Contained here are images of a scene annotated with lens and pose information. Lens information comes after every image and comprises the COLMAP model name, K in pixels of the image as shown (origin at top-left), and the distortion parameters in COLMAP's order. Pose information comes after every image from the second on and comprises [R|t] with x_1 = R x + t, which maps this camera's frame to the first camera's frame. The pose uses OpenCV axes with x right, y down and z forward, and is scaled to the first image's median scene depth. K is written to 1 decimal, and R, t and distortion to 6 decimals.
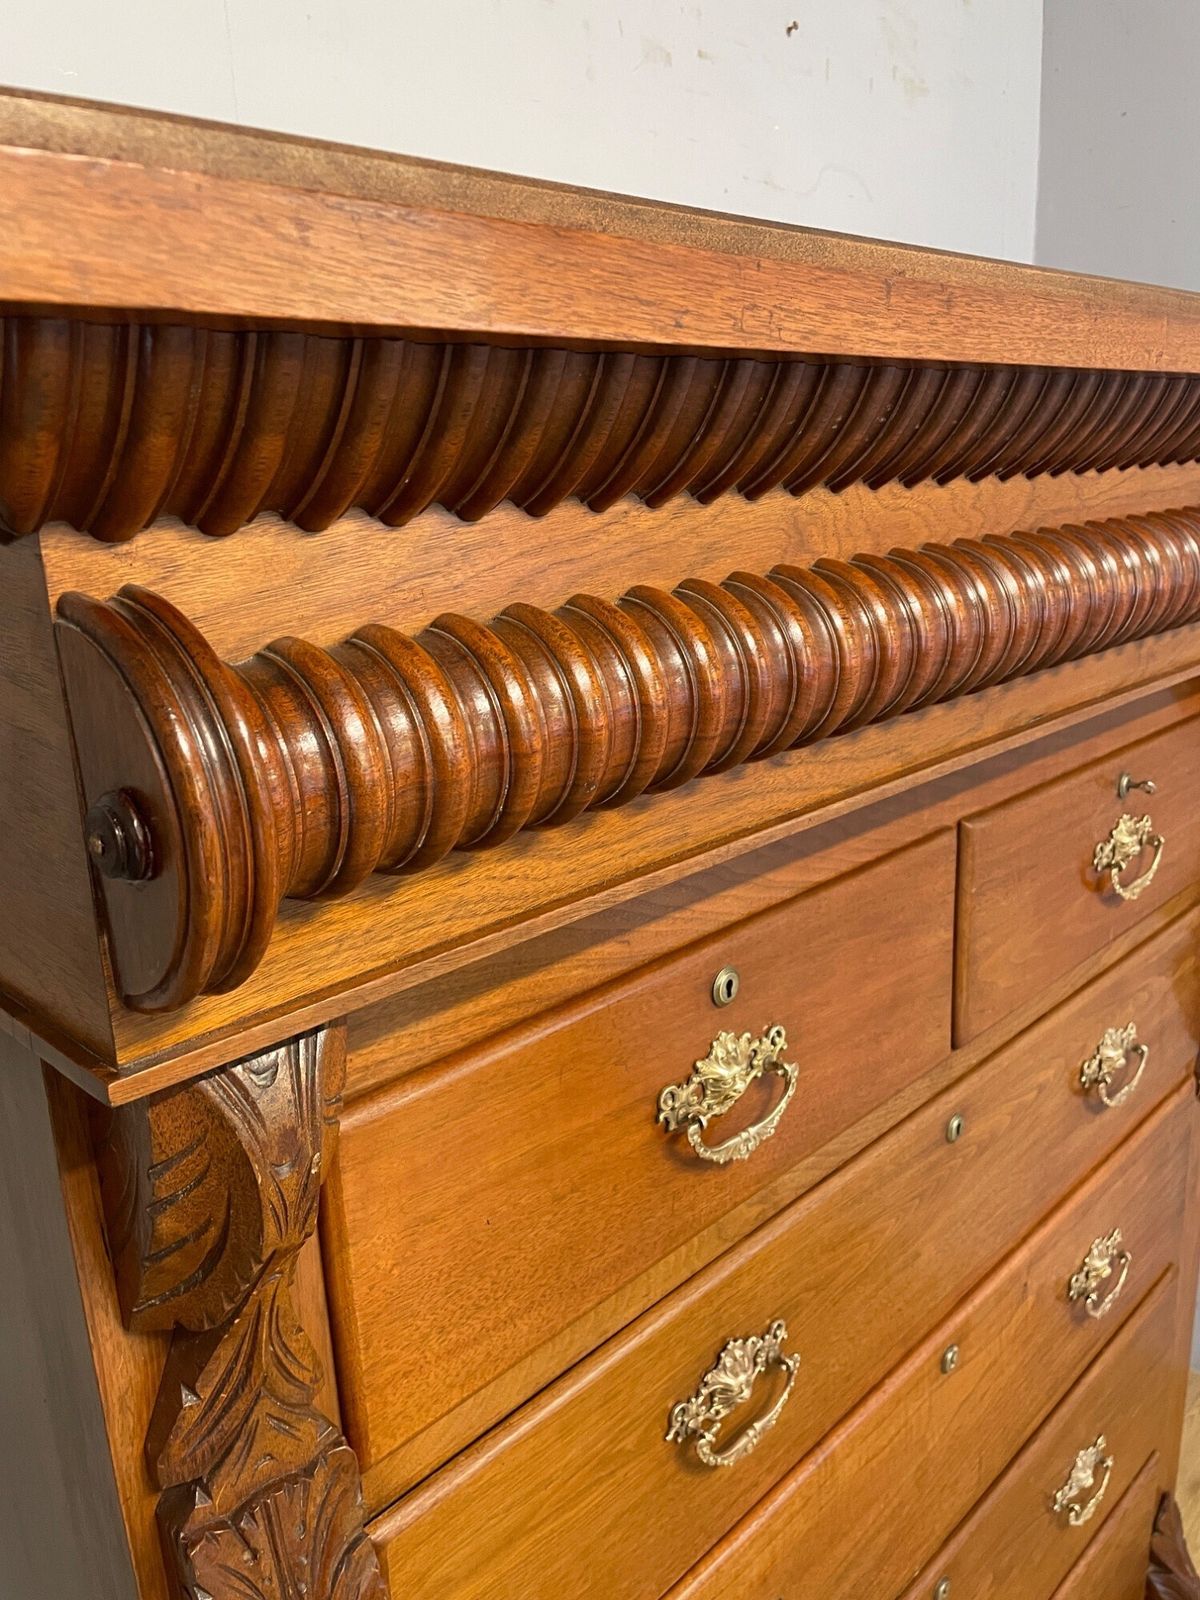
lens RADIAL K [[1215.3, 0, 599.5], [0, 1215.3, 792.0], [0, 0, 1]] dist [0.083526, -0.106613]
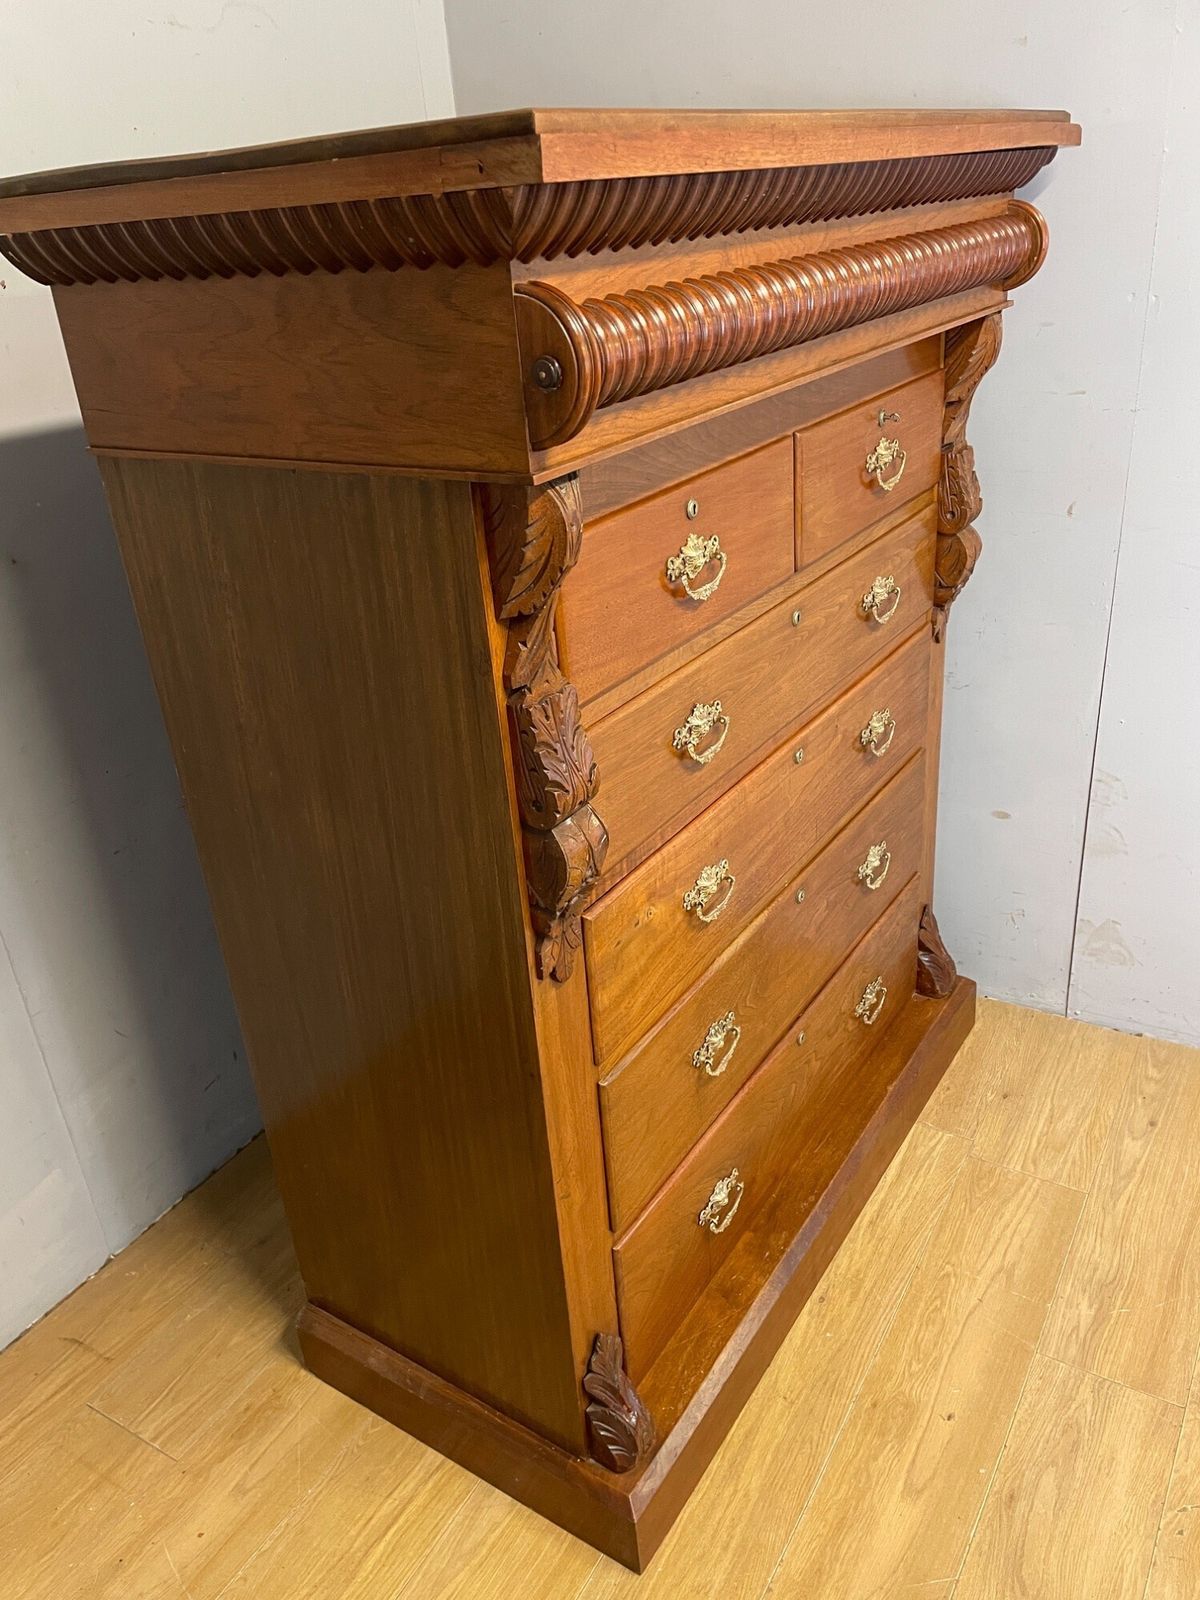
lens RADIAL K [[1215.3, 0, 586.4], [0, 1215.3, 801.2], [0, 0, 1]] dist [0.083526, -0.106613]
pose [[0.982482, -0.115144, 0.146530, -0.461117], [0.086655, 0.978378, 0.187794, 0.268759], [-0.164985, -0.171807, 0.971217, -1.093068]]
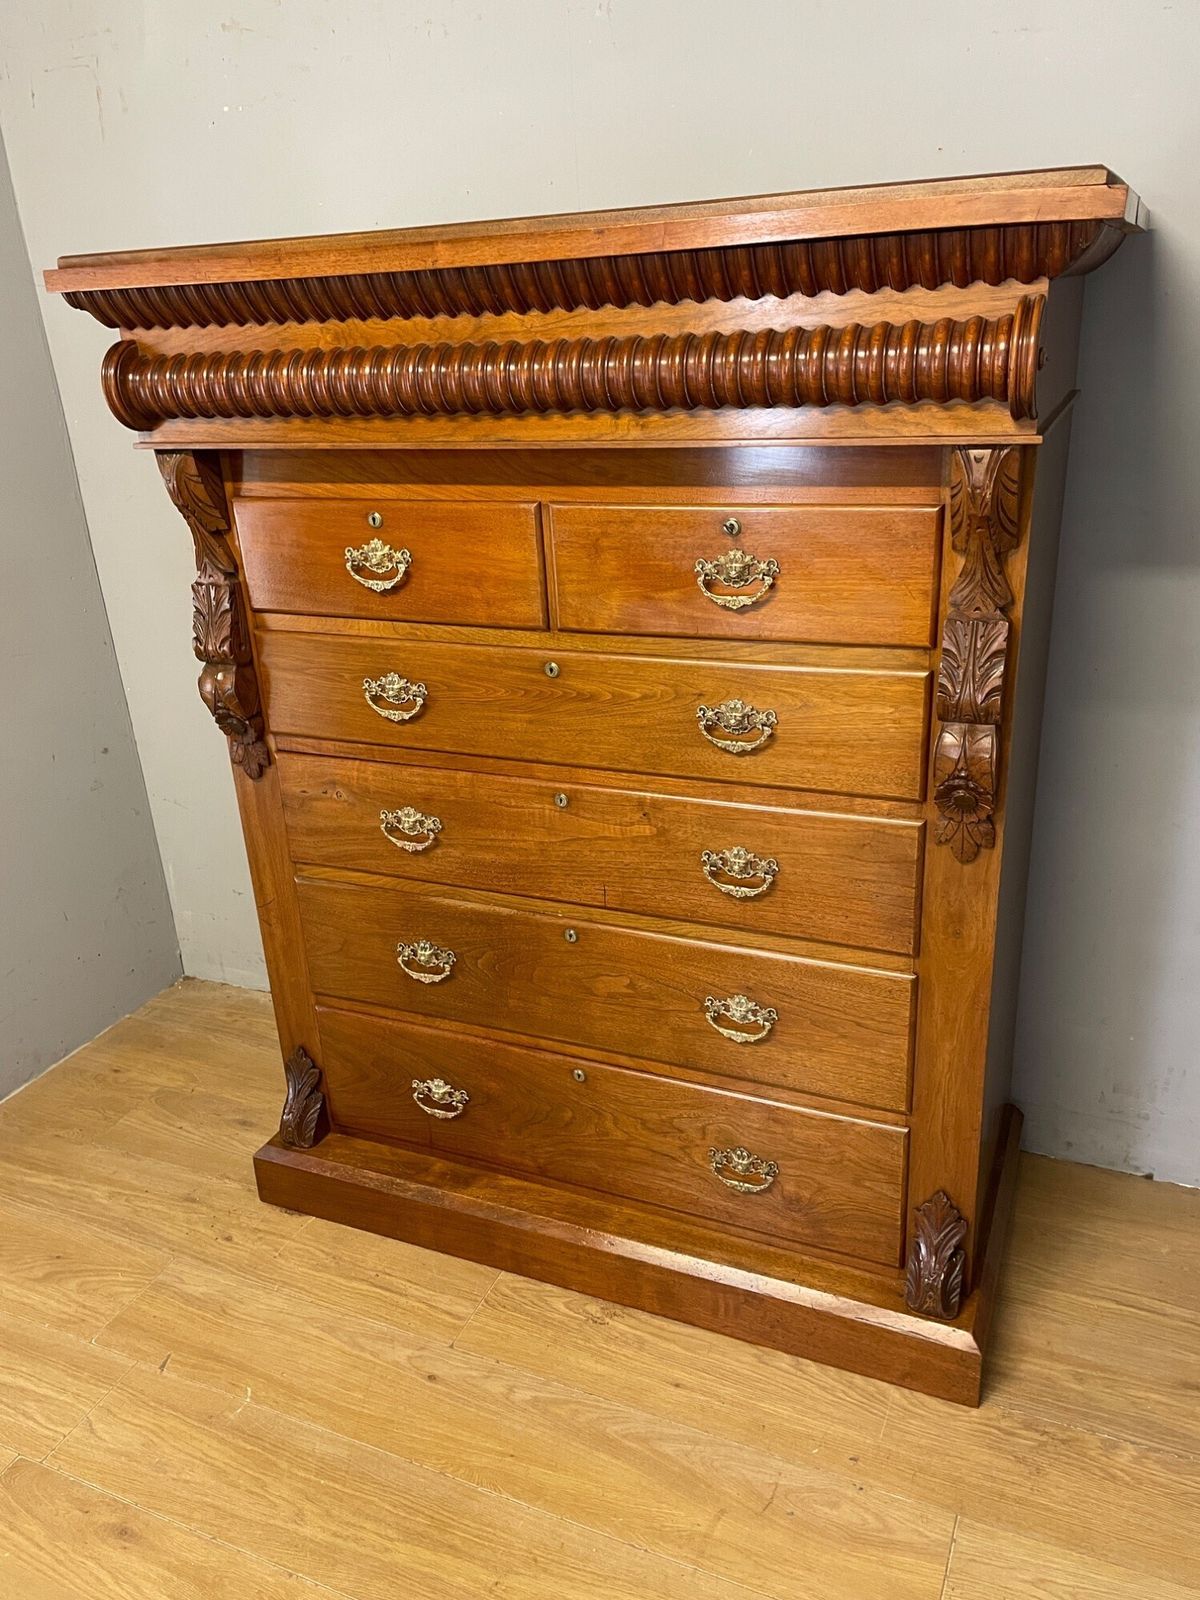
lens RADIAL K [[1215.3, 0, 596.9], [0, 1215.3, 801.0], [0, 0, 1]] dist [0.083526, -0.106613]
pose [[0.356088, 0.369981, -0.858088, 3.101712], [-0.205661, 0.926793, 0.314259, -0.229077], [0.911540, 0.064571, 0.406110, 0.466625]]
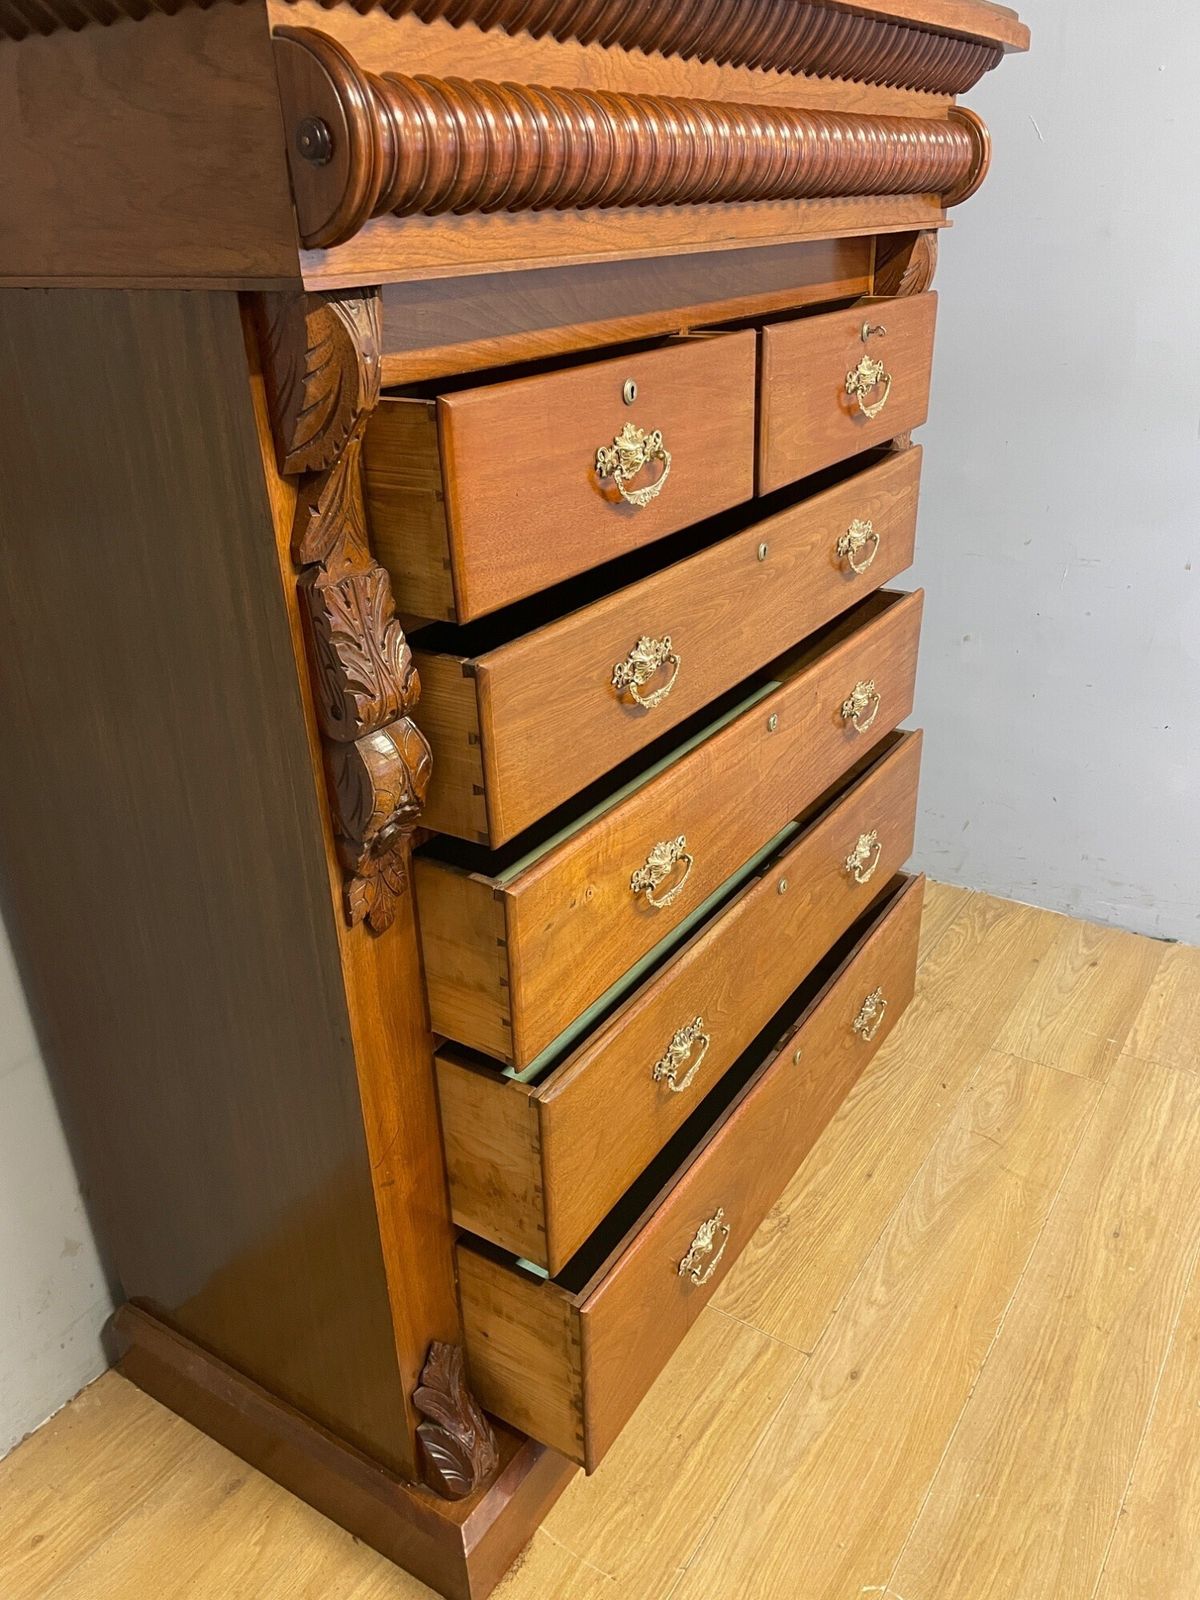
lens RADIAL K [[1215.3, 0, 601.9], [0, 1215.3, 809.2], [0, 0, 1]] dist [0.083526, -0.106613]
pose [[0.979993, -0.081767, 0.181463, -0.211871], [0.046601, 0.980638, 0.190203, 0.468770], [-0.193502, -0.177942, 0.964828, -0.857147]]
